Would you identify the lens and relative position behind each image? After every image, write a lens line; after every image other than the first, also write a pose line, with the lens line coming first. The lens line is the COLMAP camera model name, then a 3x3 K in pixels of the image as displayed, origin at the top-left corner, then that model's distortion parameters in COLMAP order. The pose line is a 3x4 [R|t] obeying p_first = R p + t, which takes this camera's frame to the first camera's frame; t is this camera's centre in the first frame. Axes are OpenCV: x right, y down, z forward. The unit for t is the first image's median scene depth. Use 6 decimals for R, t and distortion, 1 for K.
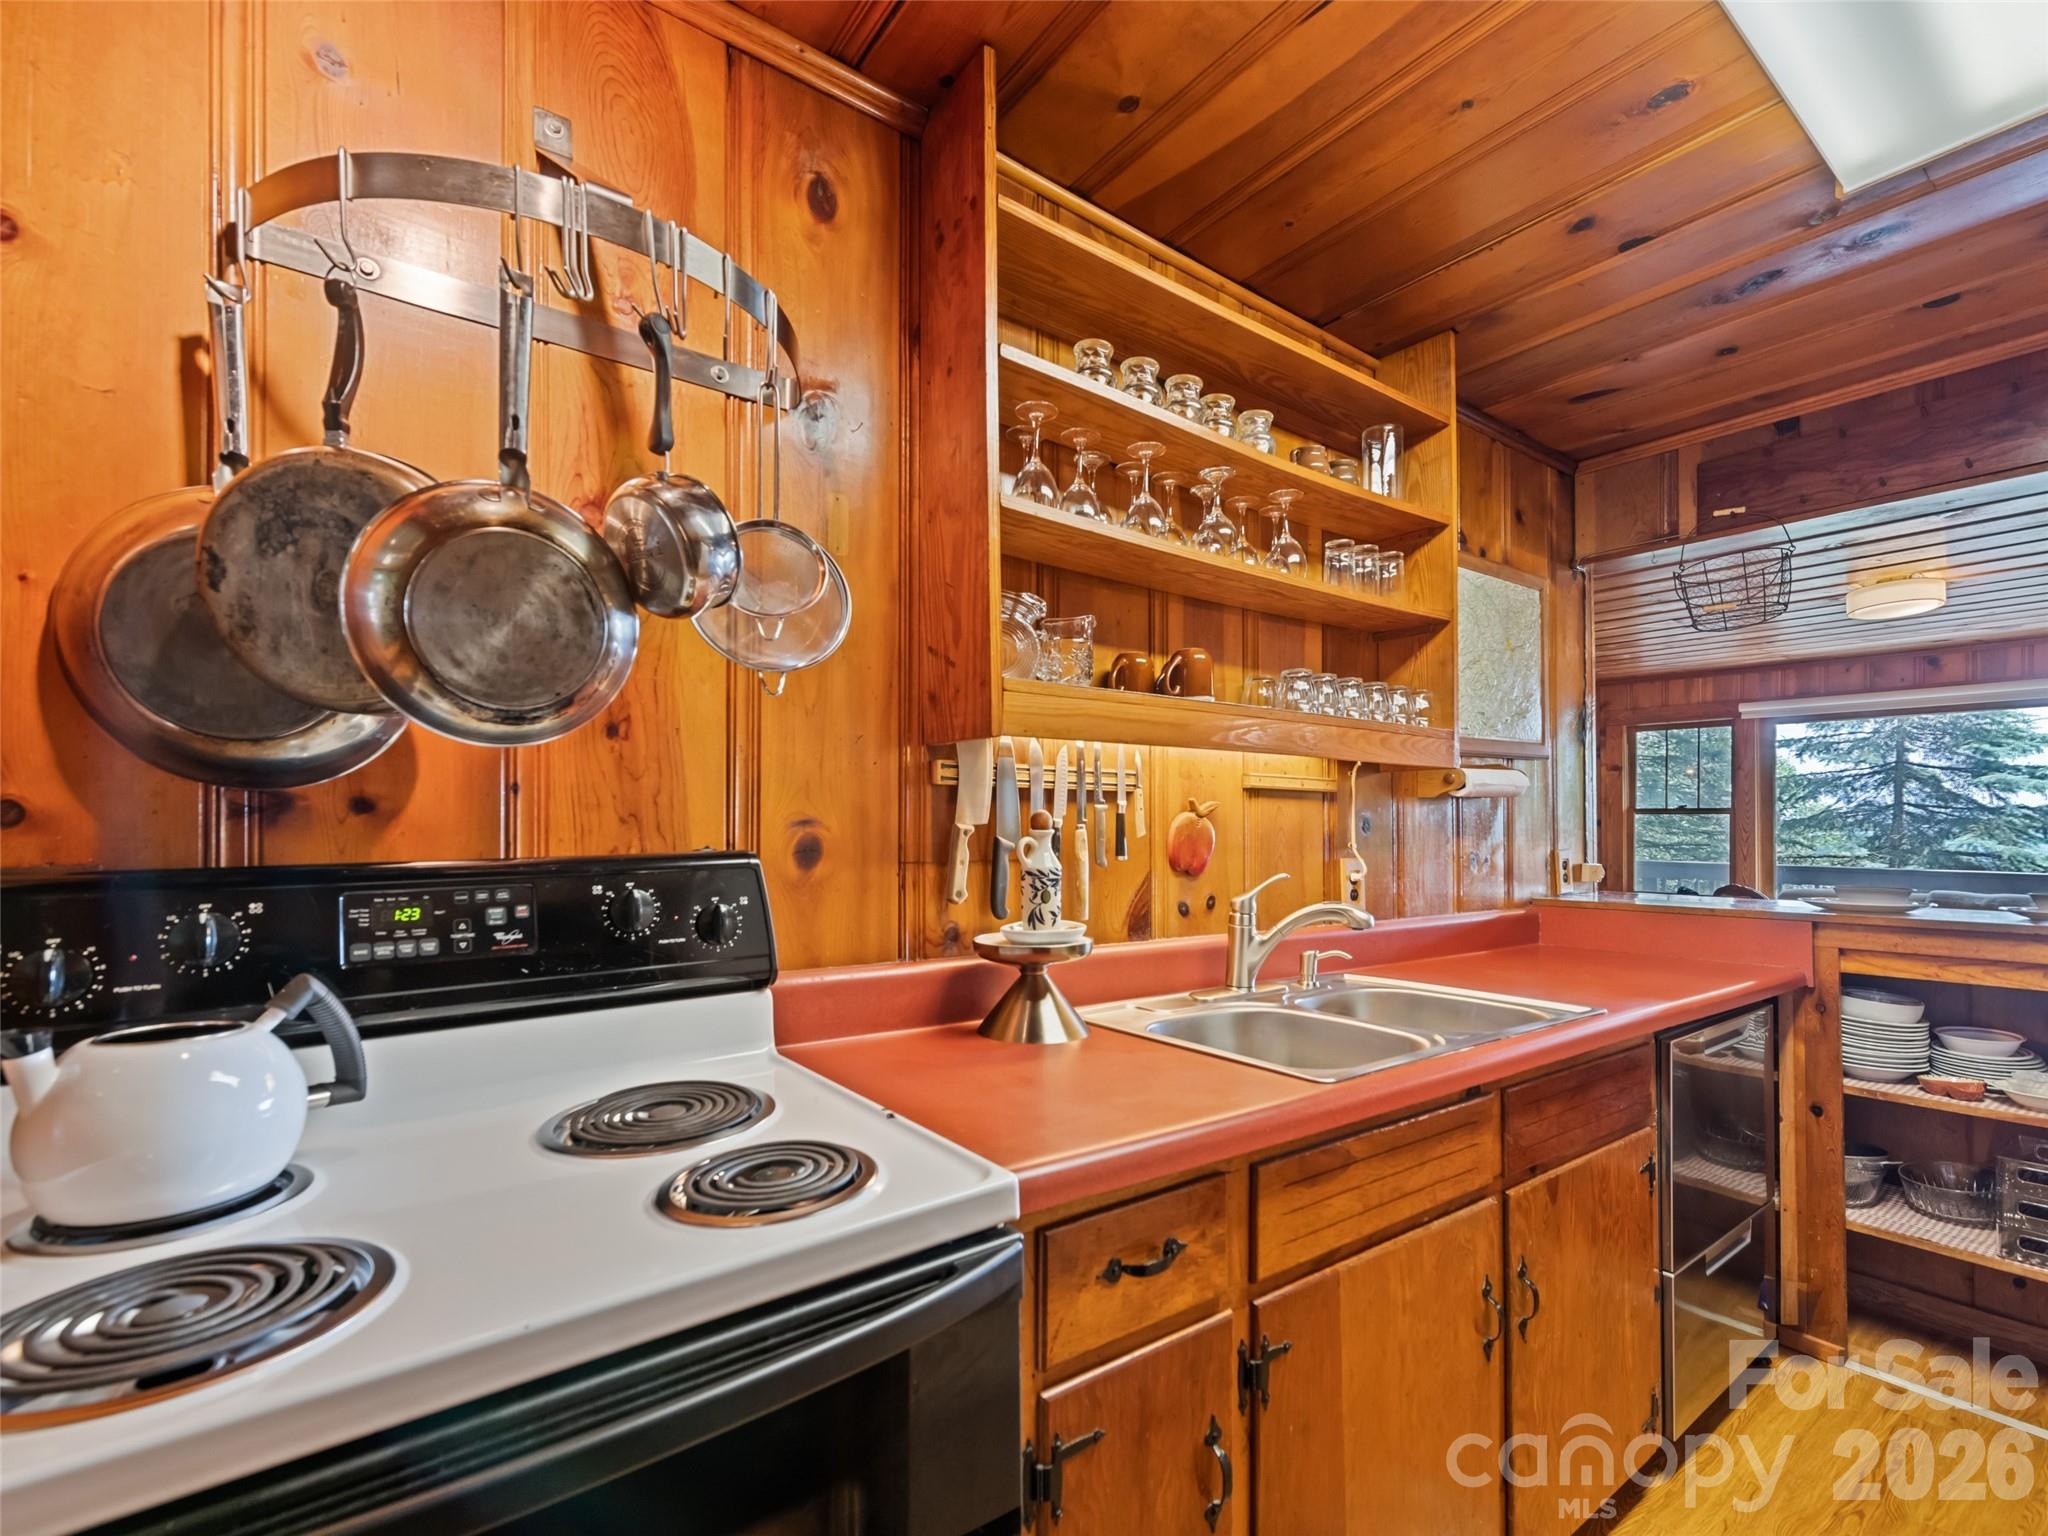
lens RADIAL K [[965.1, 0, 1017.5], [0, 965.1, 818.7], [0, 0, 1]] dist [0.010526, 0.000560]
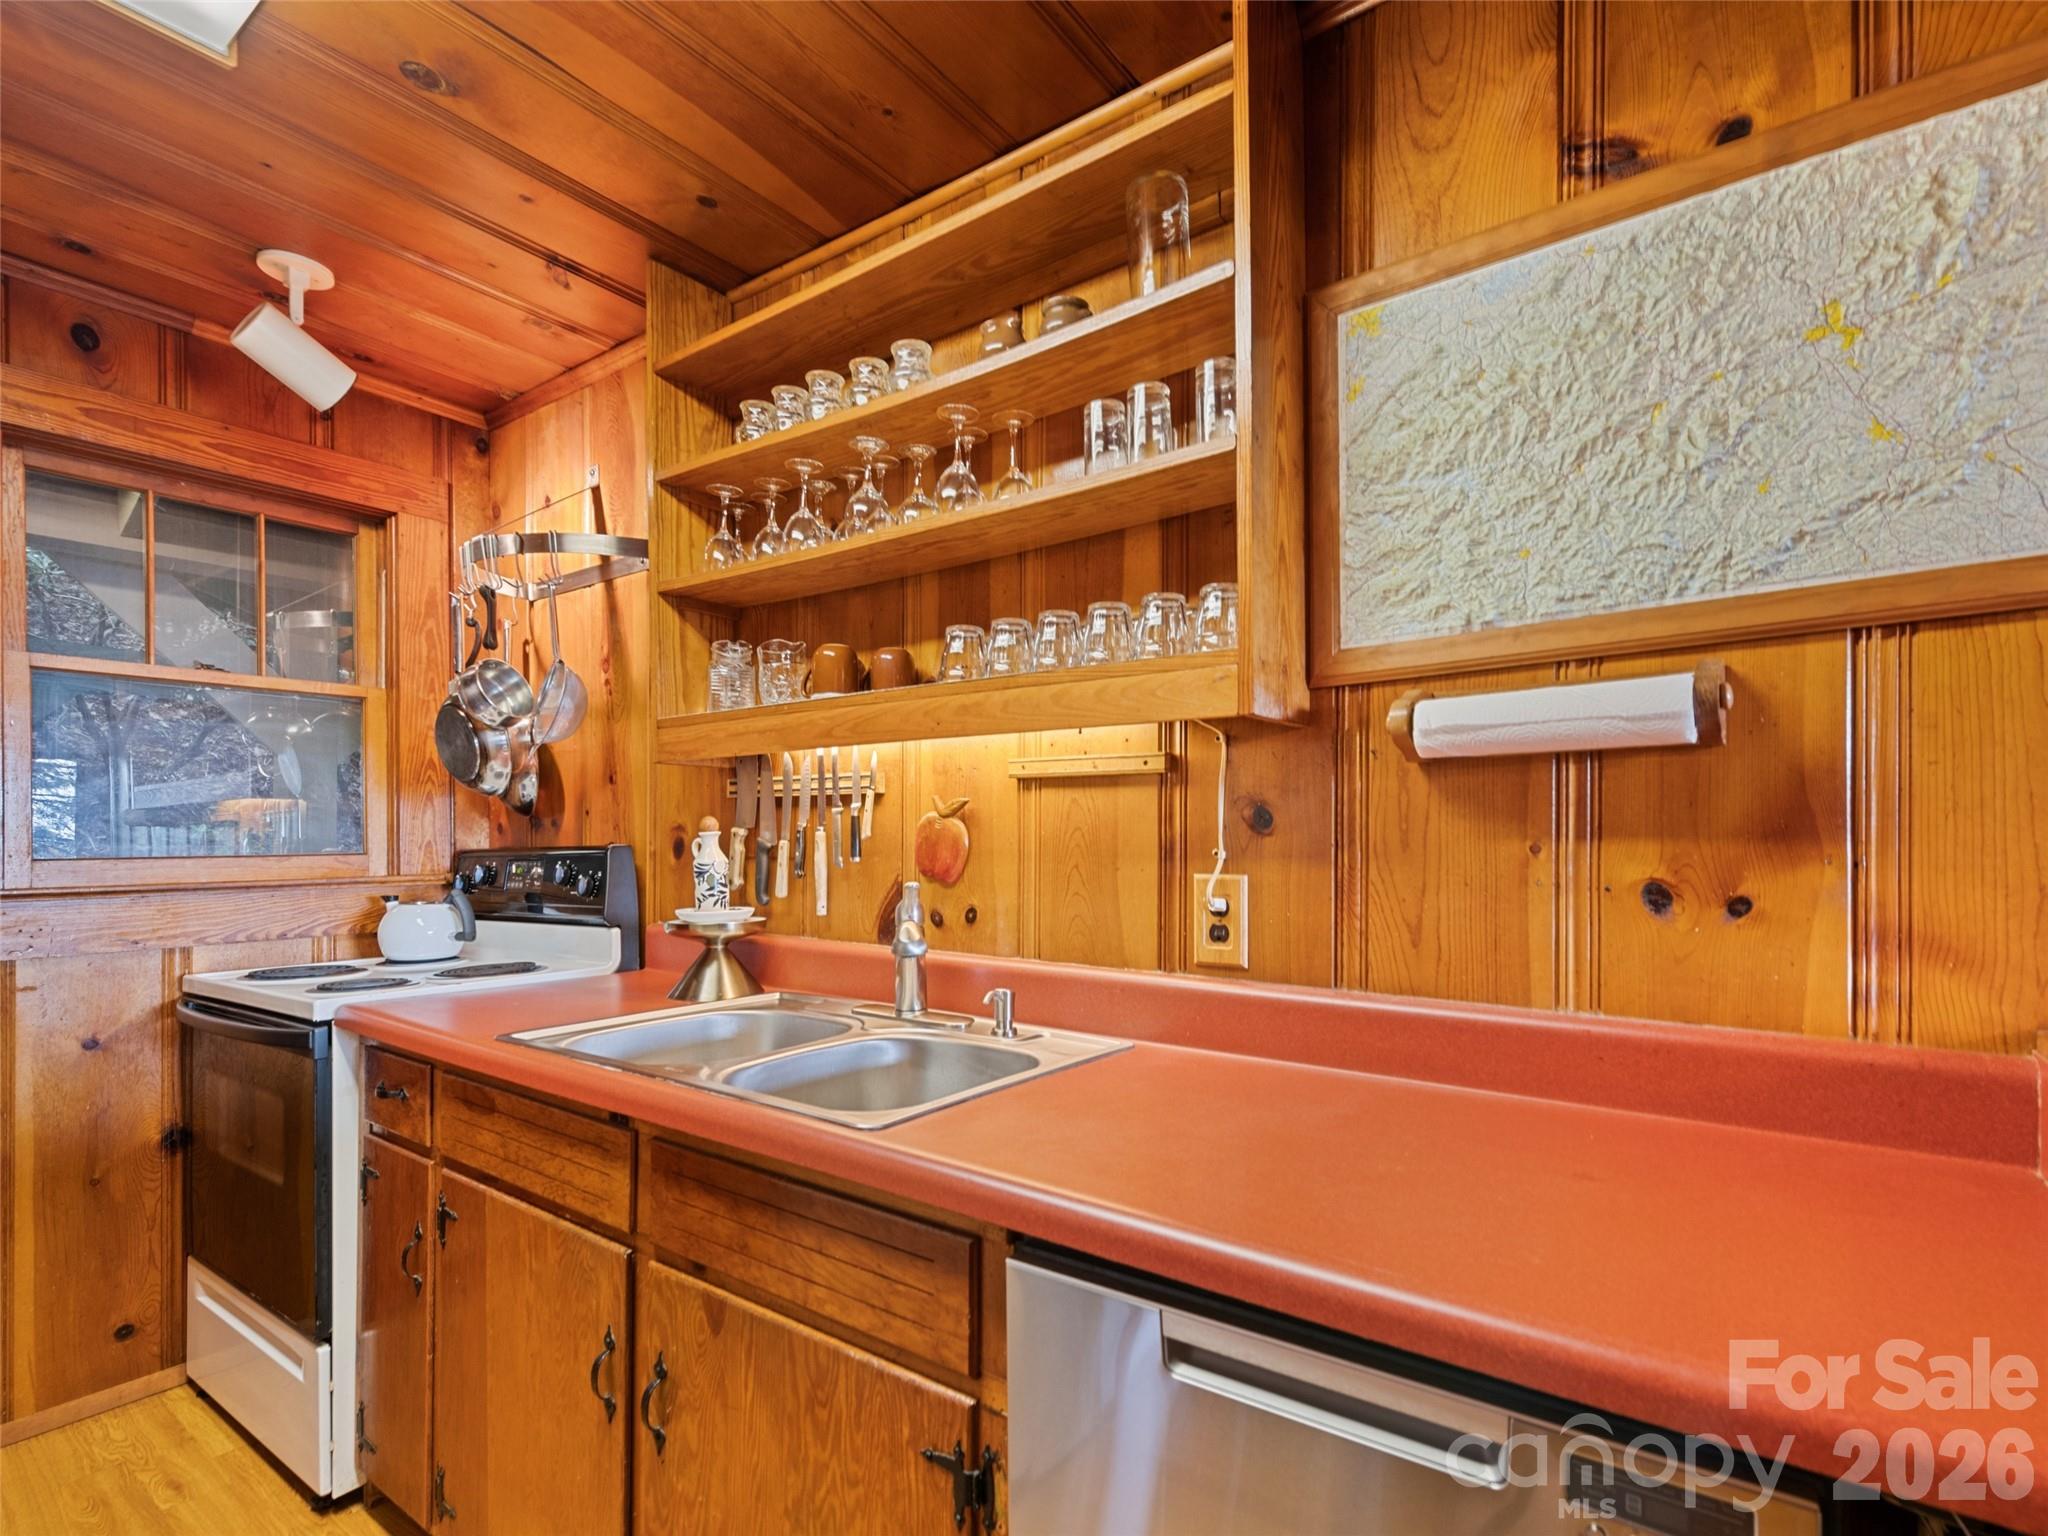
lens RADIAL K [[1010.9, 0, 1059.3], [0, 1010.9, 841.6], [0, 0, 1]] dist [0.002342, 0.000886]
pose [[0.302647, -0.000489, -0.953103, 1.167484], [0.012014, 0.999922, 0.003301, 0.020800], [0.953027, -0.012450, 0.302629, 0.868557]]
